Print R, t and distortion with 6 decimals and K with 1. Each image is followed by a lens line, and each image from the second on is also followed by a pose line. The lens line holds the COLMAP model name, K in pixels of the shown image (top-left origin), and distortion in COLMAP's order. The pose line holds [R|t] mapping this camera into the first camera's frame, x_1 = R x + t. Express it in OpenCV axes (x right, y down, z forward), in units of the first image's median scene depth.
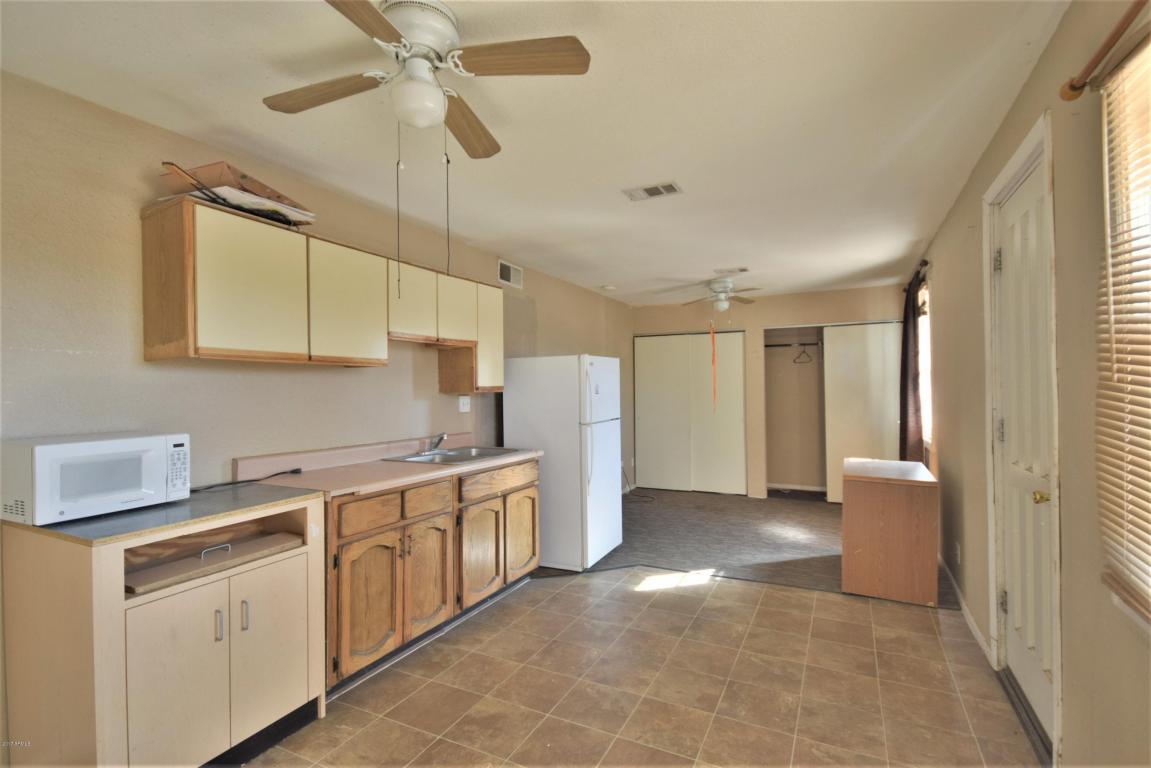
lens RADIAL K [[549.7, 0, 566.4], [0, 549.7, 382.7], [0, 0, 1]] dist [0.009623, -0.006166]
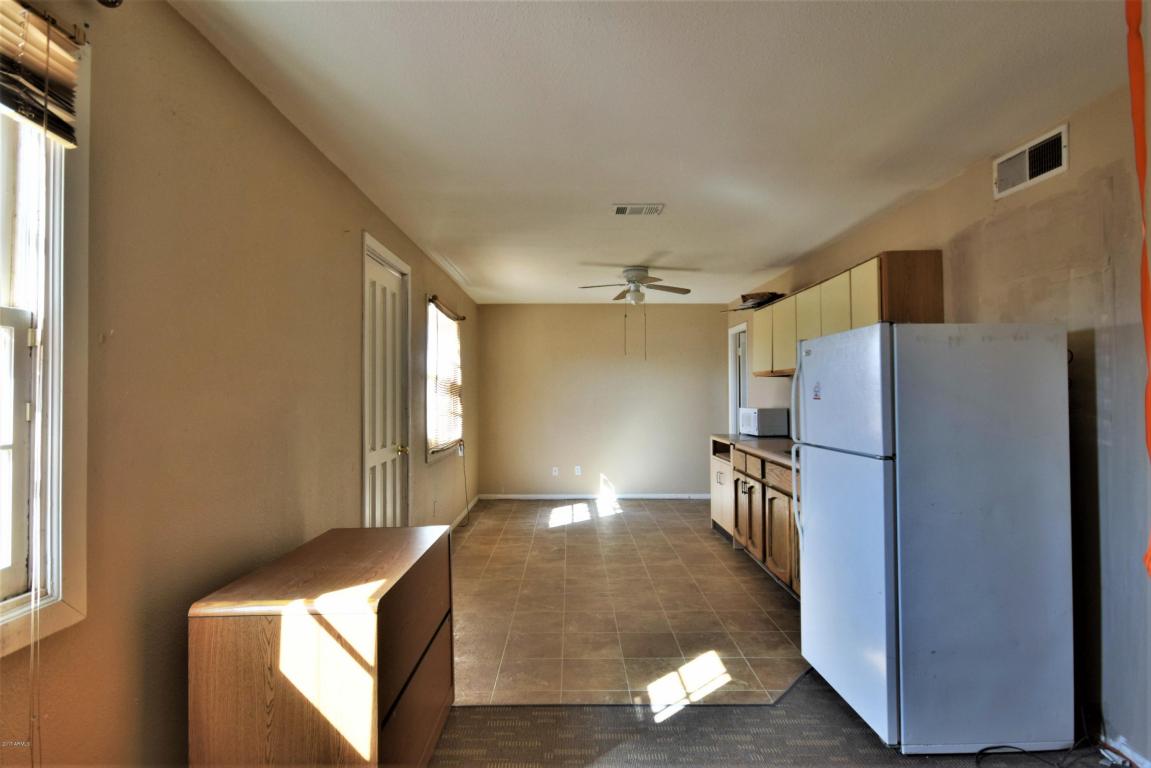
lens RADIAL K [[549.7, 0, 573.4], [0, 549.7, 386.3], [0, 0, 1]] dist [0.009623, -0.006166]
pose [[-0.885761, 0.010369, -0.464026, 0.691269], [0.019691, 0.999690, -0.015249, 0.011549], [0.463724, -0.022645, -0.885690, 1.696885]]
